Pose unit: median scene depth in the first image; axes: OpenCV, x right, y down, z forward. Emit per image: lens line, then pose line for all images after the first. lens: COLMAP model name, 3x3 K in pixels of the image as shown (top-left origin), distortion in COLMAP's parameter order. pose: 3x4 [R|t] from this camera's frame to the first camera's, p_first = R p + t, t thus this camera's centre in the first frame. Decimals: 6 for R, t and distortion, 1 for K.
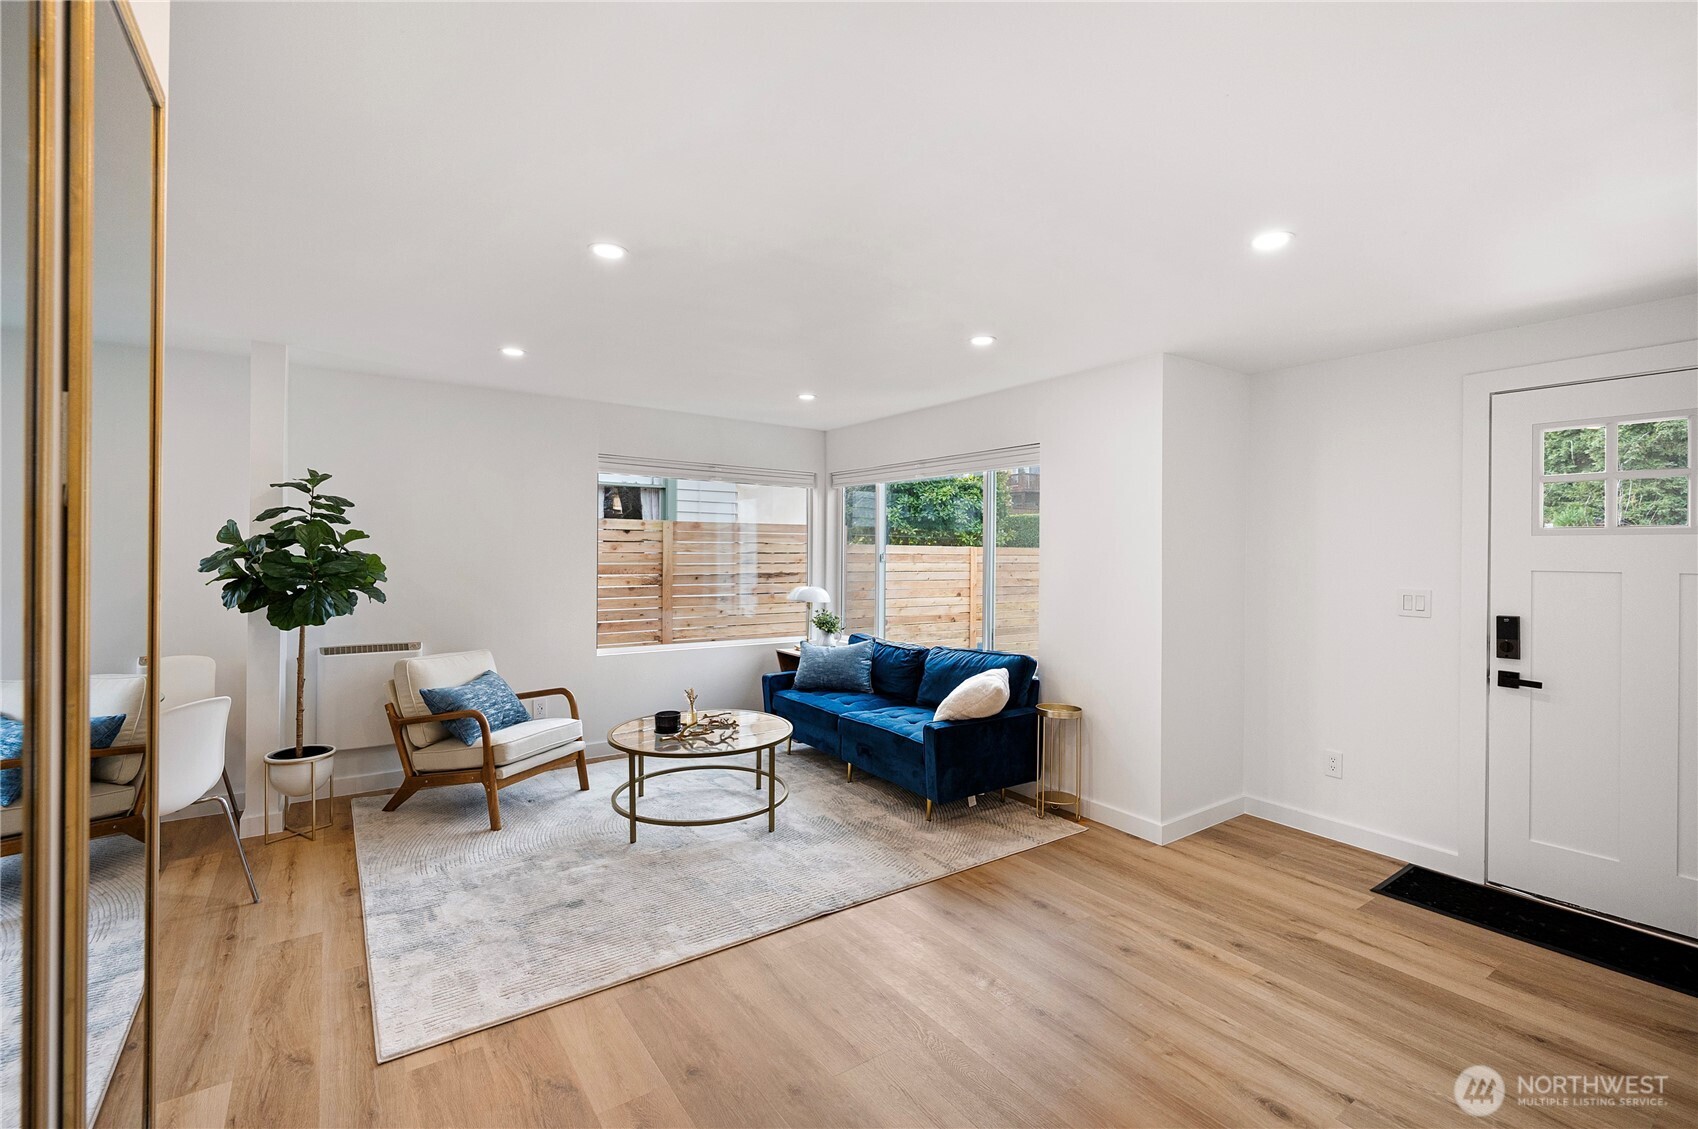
lens RADIAL K [[743.0, 0, 851.9], [0, 743.0, 556.3], [0, 0, 1]] dist [0.001723, 0.000342]
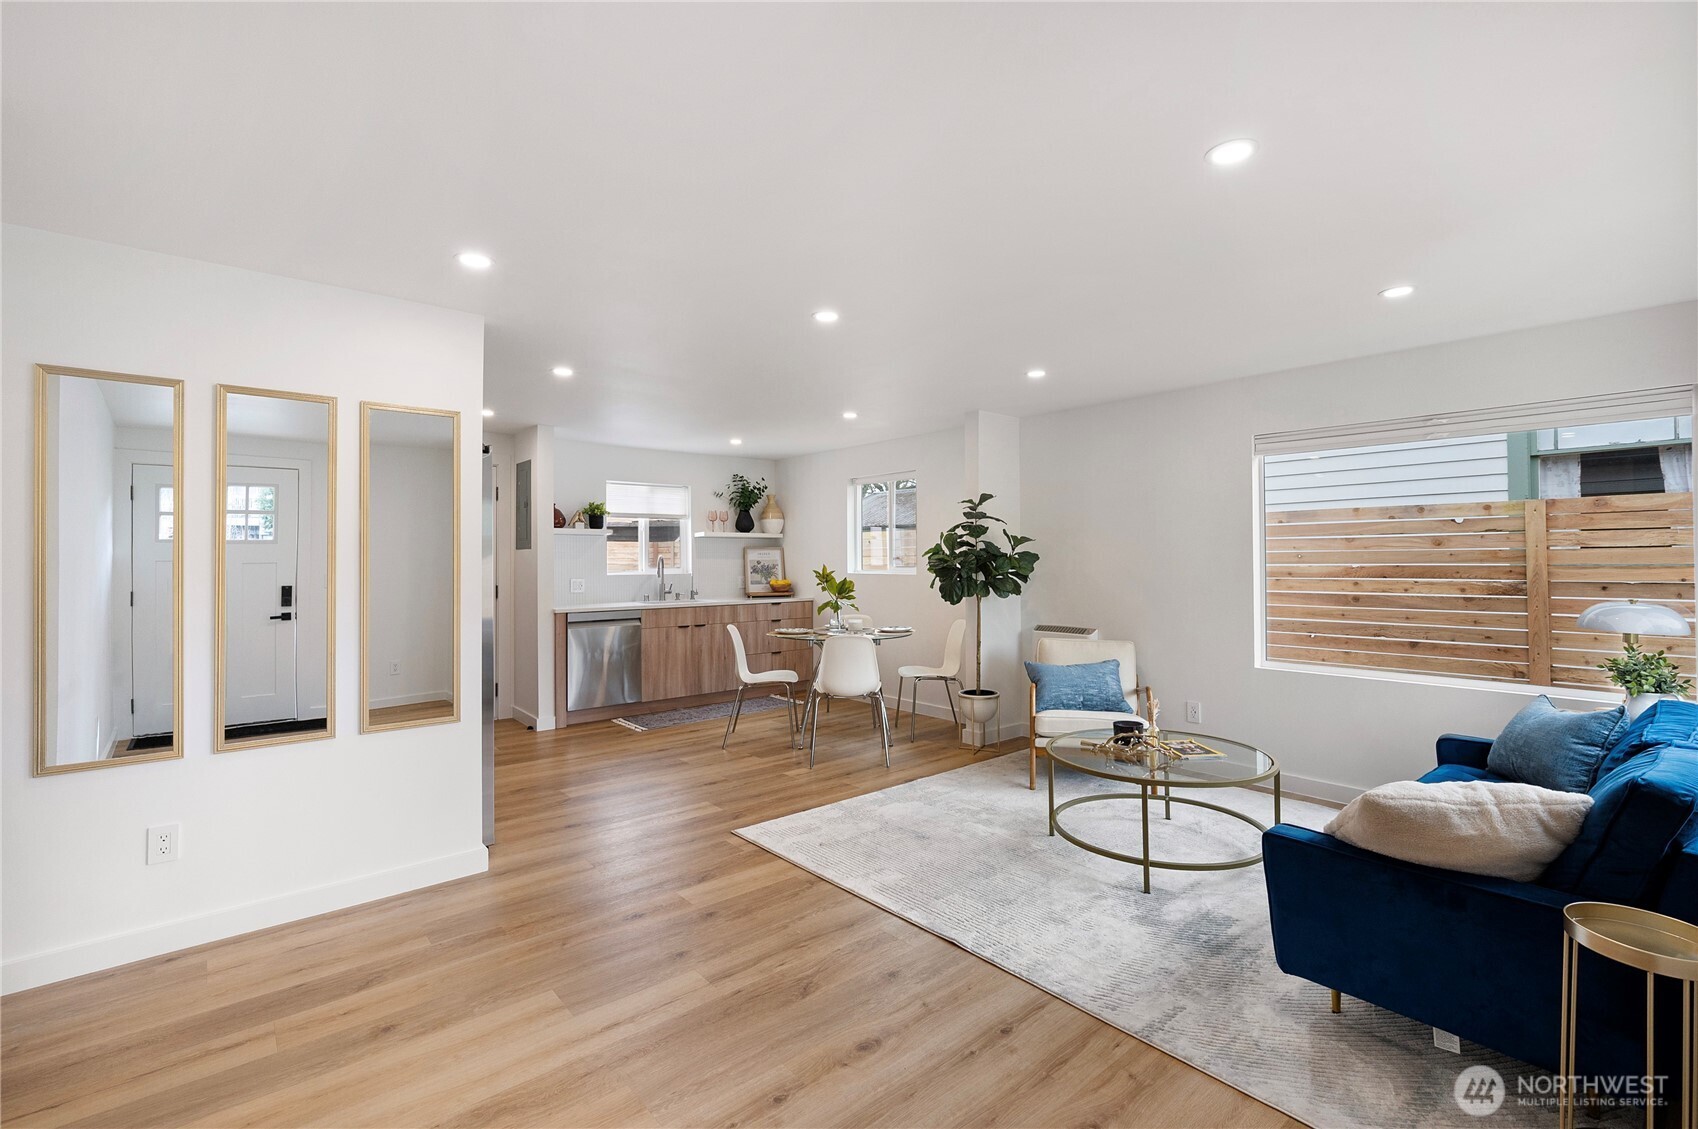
lens RADIAL K [[743.0, 0, 850.0], [0, 743.0, 565.3], [0, 0, 1]] dist [0.001723, 0.000342]
pose [[0.104221, -0.005636, -0.994538, 0.714564], [-0.001949, 0.999981, -0.005871, 0.032816], [0.994552, 0.002551, 0.104208, 0.672867]]
